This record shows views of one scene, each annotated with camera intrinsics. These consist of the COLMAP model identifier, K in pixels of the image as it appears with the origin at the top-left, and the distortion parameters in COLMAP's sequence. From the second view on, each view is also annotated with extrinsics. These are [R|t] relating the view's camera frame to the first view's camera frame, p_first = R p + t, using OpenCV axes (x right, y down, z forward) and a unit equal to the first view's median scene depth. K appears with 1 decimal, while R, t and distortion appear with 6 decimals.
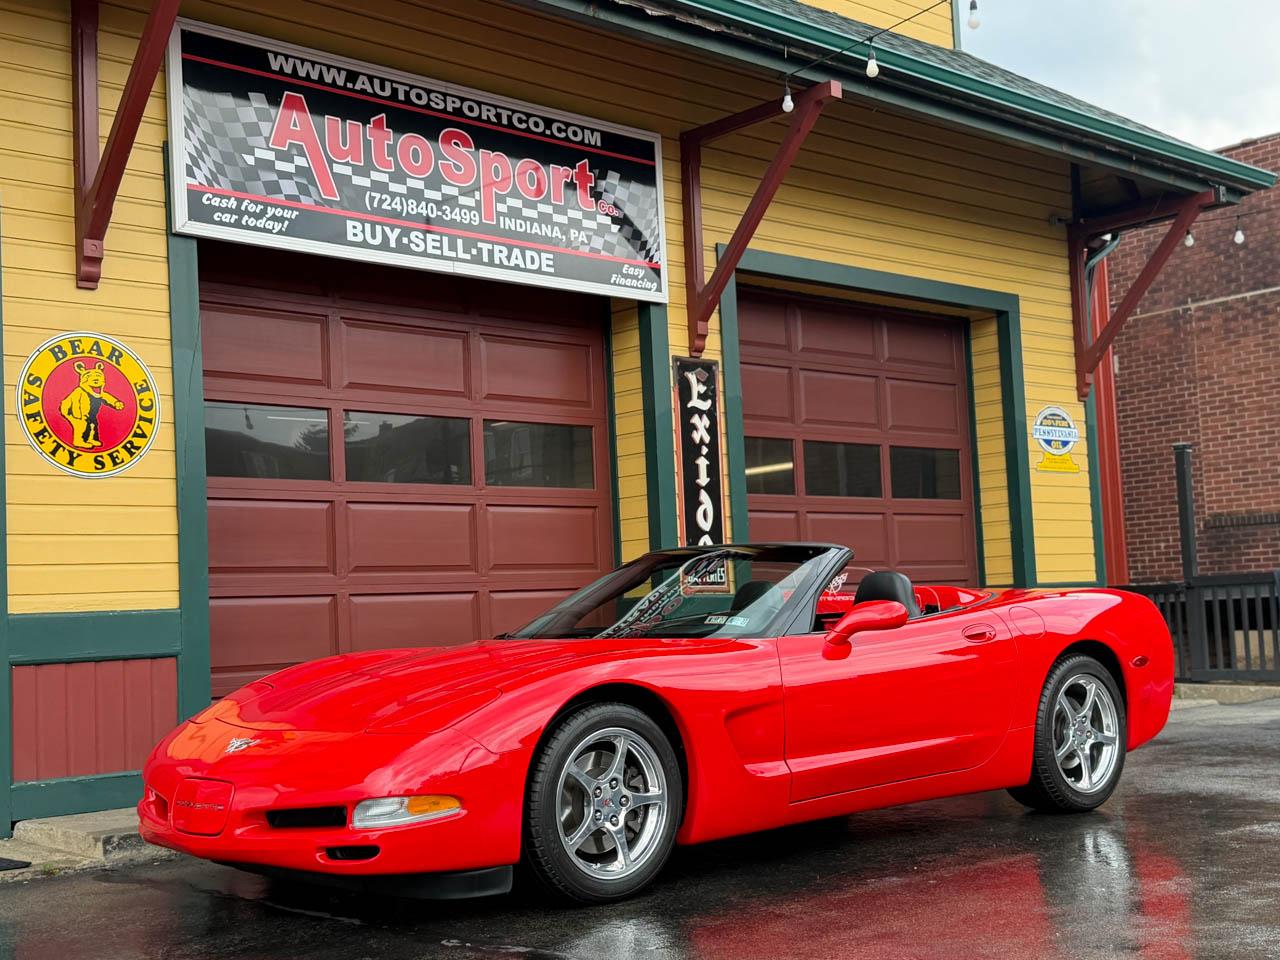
lens RADIAL K [[1664.1, 0, 682.0], [0, 1664.1, 509.0], [0, 0, 1]] dist [0.158767, -0.227316]
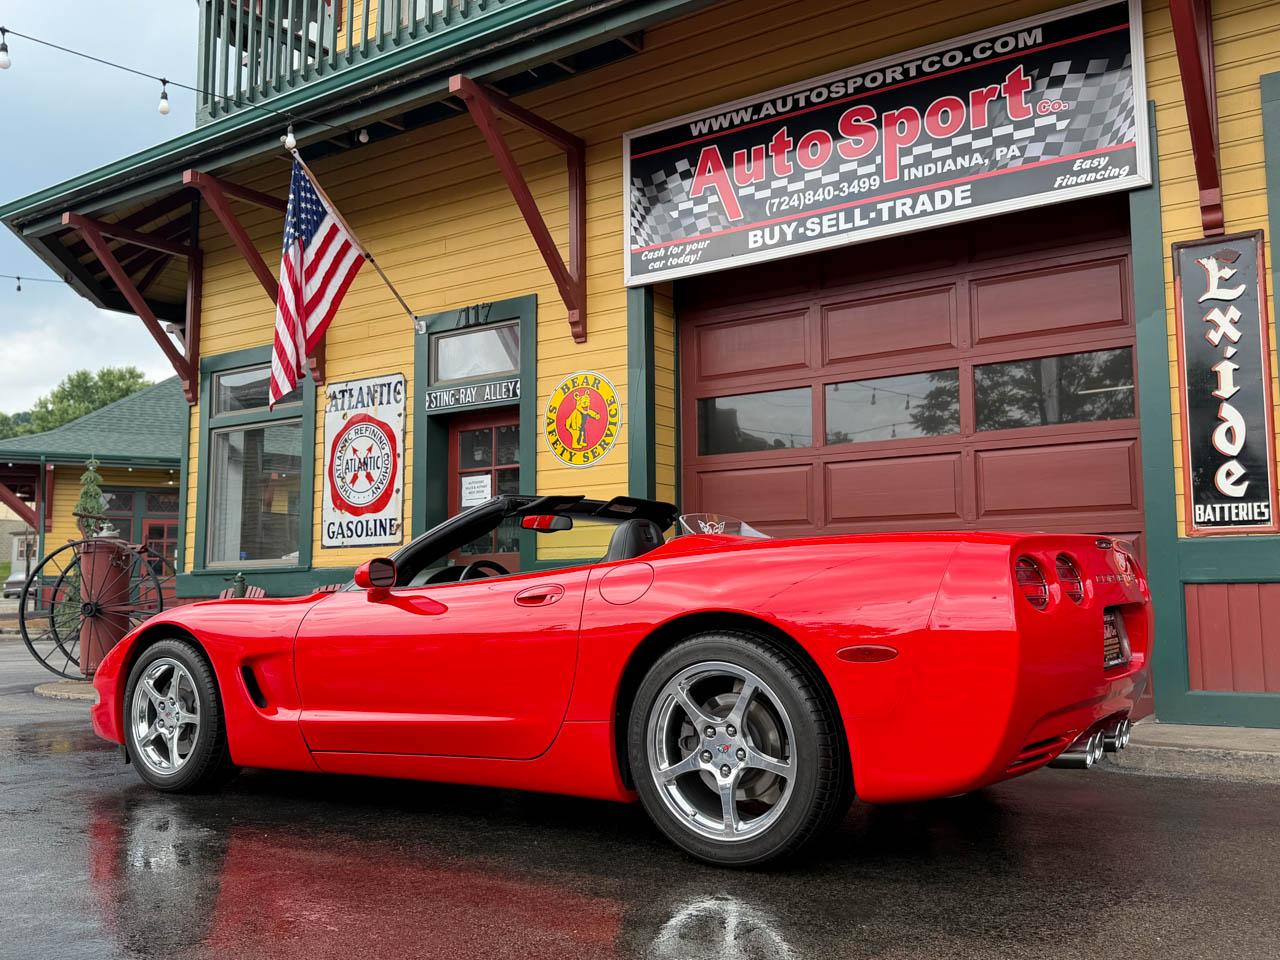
lens RADIAL K [[1151.9, 0, 634.7], [0, 1151.9, 479.3], [0, 0, 1]] dist [0.179378, -0.411908]
pose [[0.203829, -0.058383, -0.977264, 0.549487], [0.066144, 0.996761, -0.045752, 0.034557], [0.976769, -0.055314, 0.207031, 0.694054]]
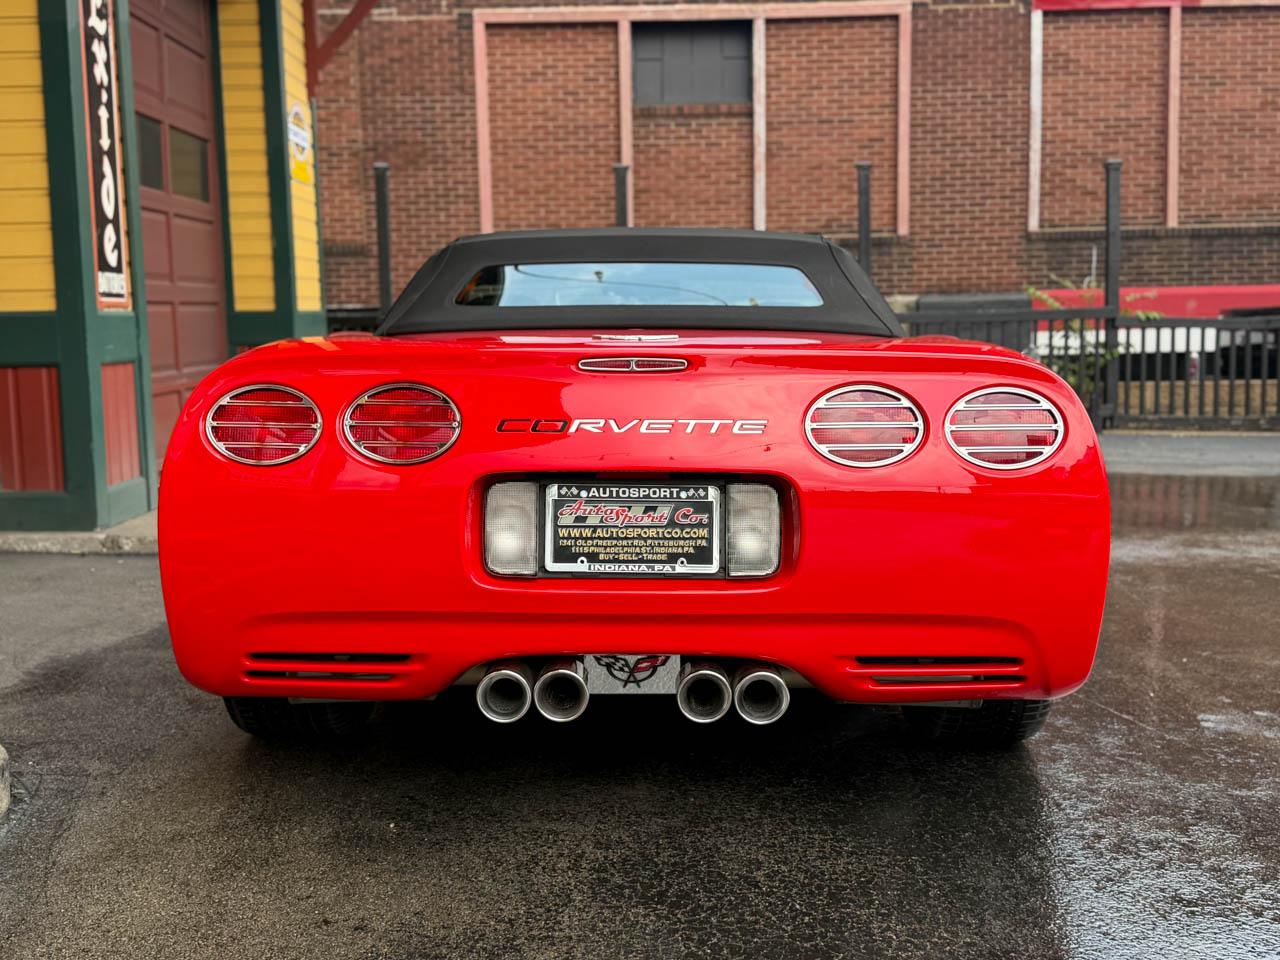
lens RADIAL K [[1476.7, 0, 639.2], [0, 1476.7, 475.9], [0, 0, 1]] dist [0.211246, -0.513478]
pose [[0.681584, -0.044464, 0.730387, -0.329315], [-0.067387, 0.990096, 0.123159, 0.030492], [-0.728630, -0.133162, 0.671838, 0.466162]]
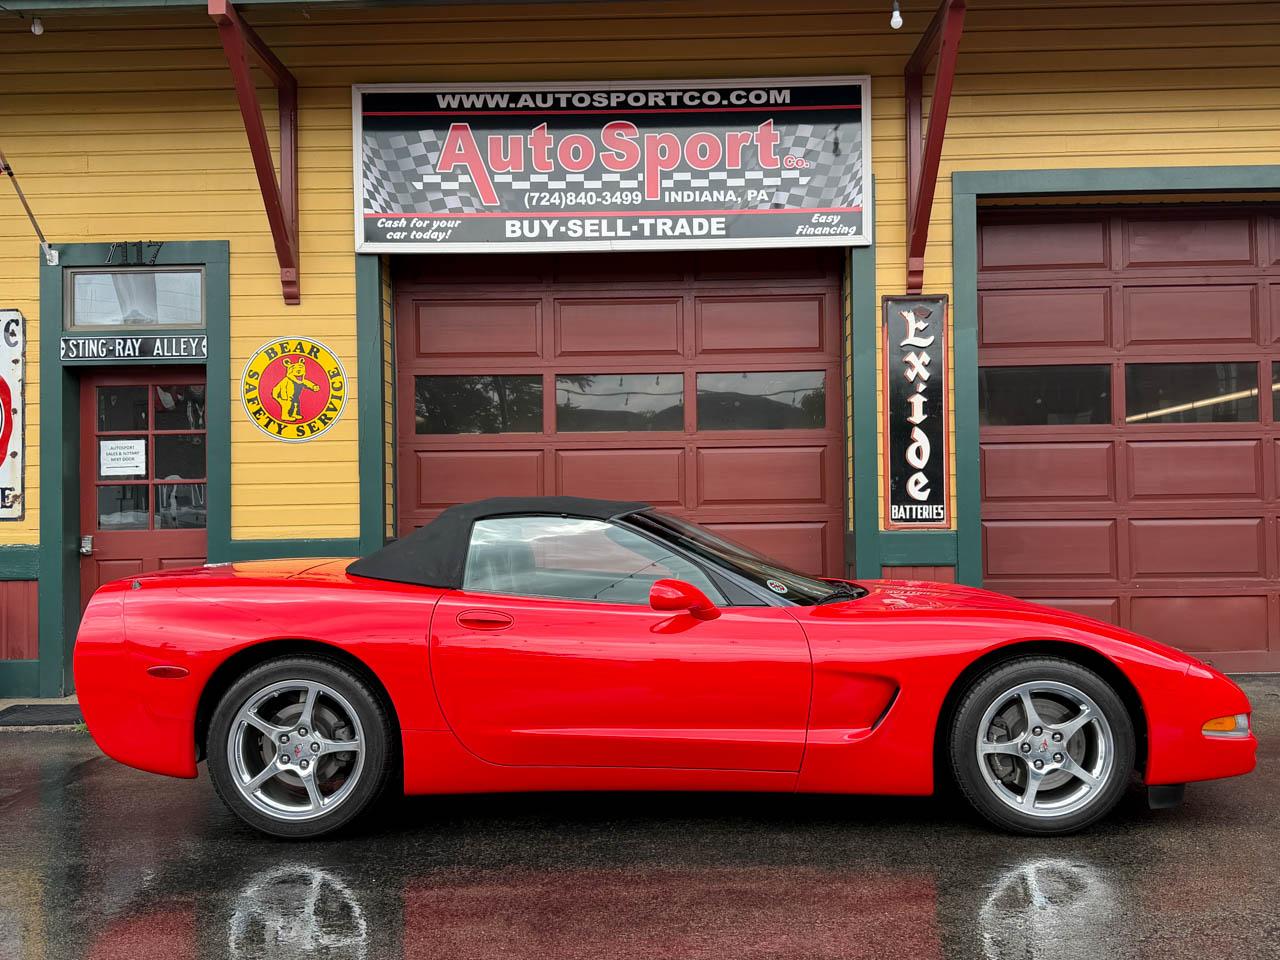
lens RADIAL K [[1204.2, 0, 641.3], [0, 1204.2, 486.5], [0, 0, 1]] dist [0.214318, -0.489556]
pose [[0.709184, 0.018059, -0.704792, 0.463745], [0.030258, 0.997971, 0.056018, -0.024786], [0.704374, -0.061053, 0.707199, 0.408692]]
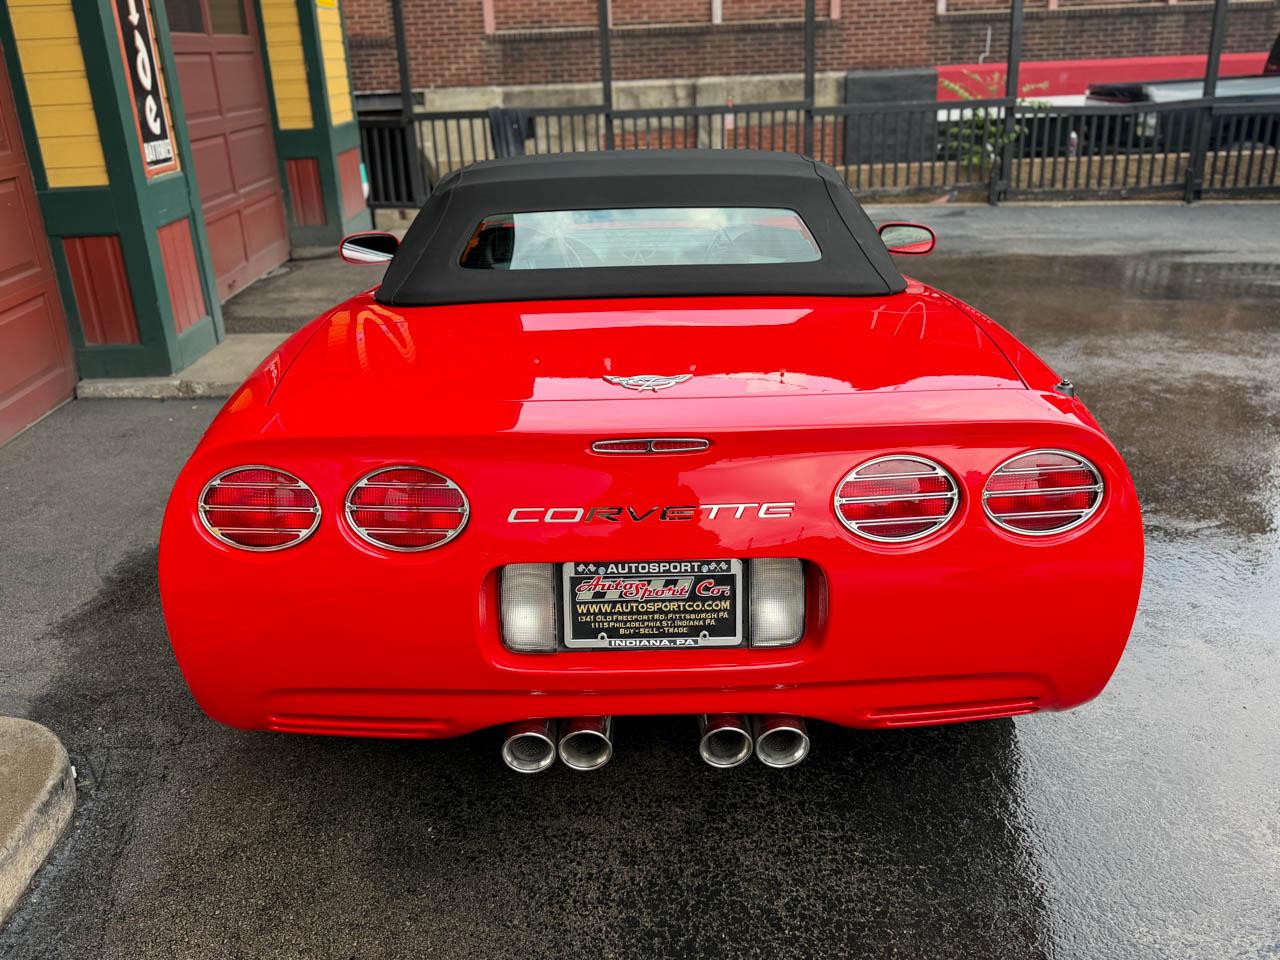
lens RADIAL K [[1088.2, 0, 643.2], [0, 1088.2, 475.0], [0, 0, 1]] dist [0.011201, -0.018056]
pose [[0.663412, -0.252220, 0.704464, -0.257733], [-0.046094, 0.925913, 0.374914, -0.023432], [-0.746833, -0.281194, 0.602636, 0.545914]]
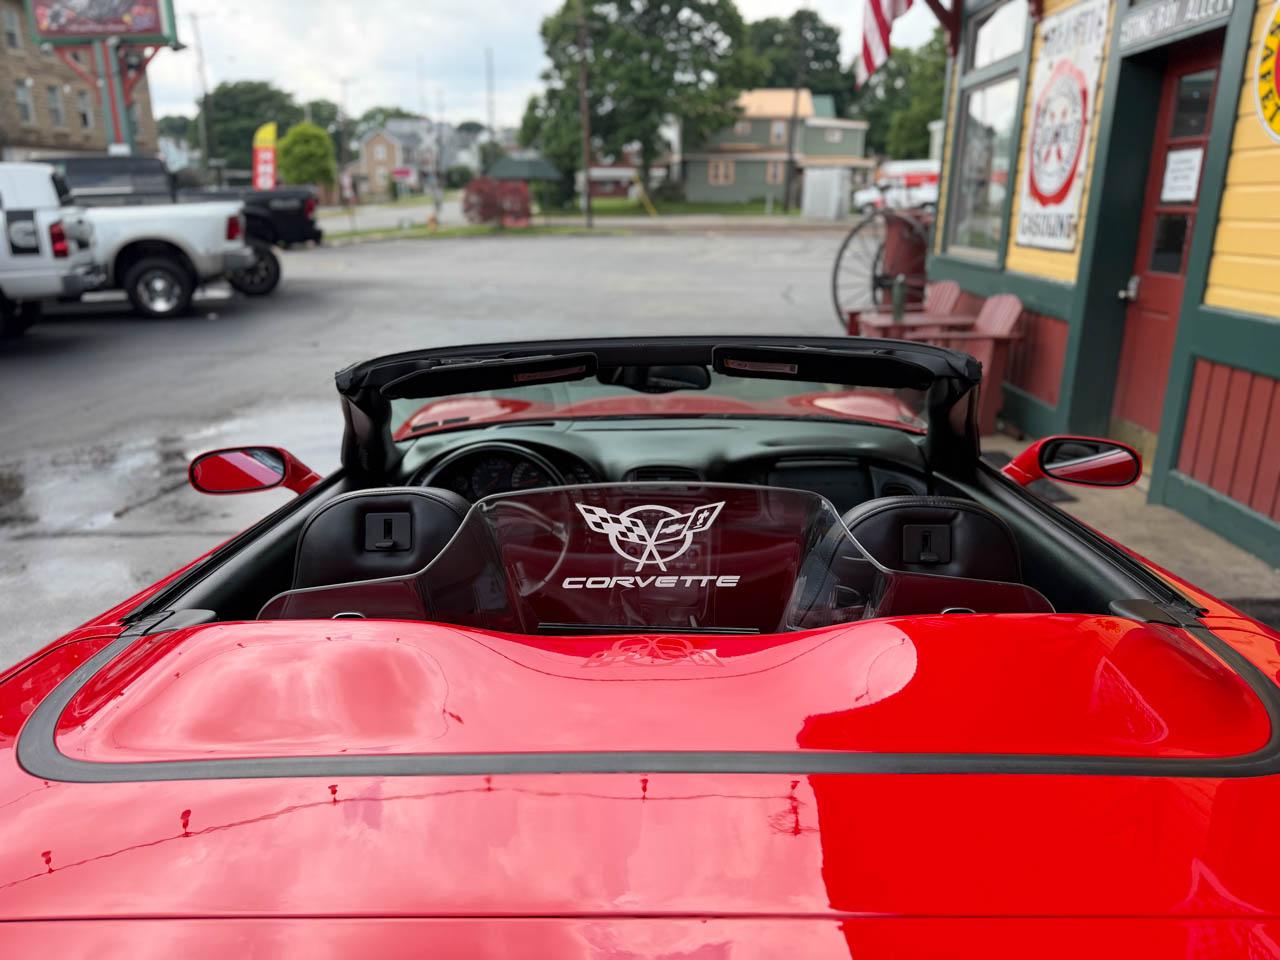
lens RADIAL K [[930.4, 0, 640.0], [0, 930.4, 480.0], [0, 0, 1]] dist [0.004128, -0.000267]
pose [[-0.700206, 0.245664, -0.670343, 0.168760], [0.080307, 0.960077, 0.267959, -0.008407], [0.709409, 0.133794, -0.691981, 0.920789]]
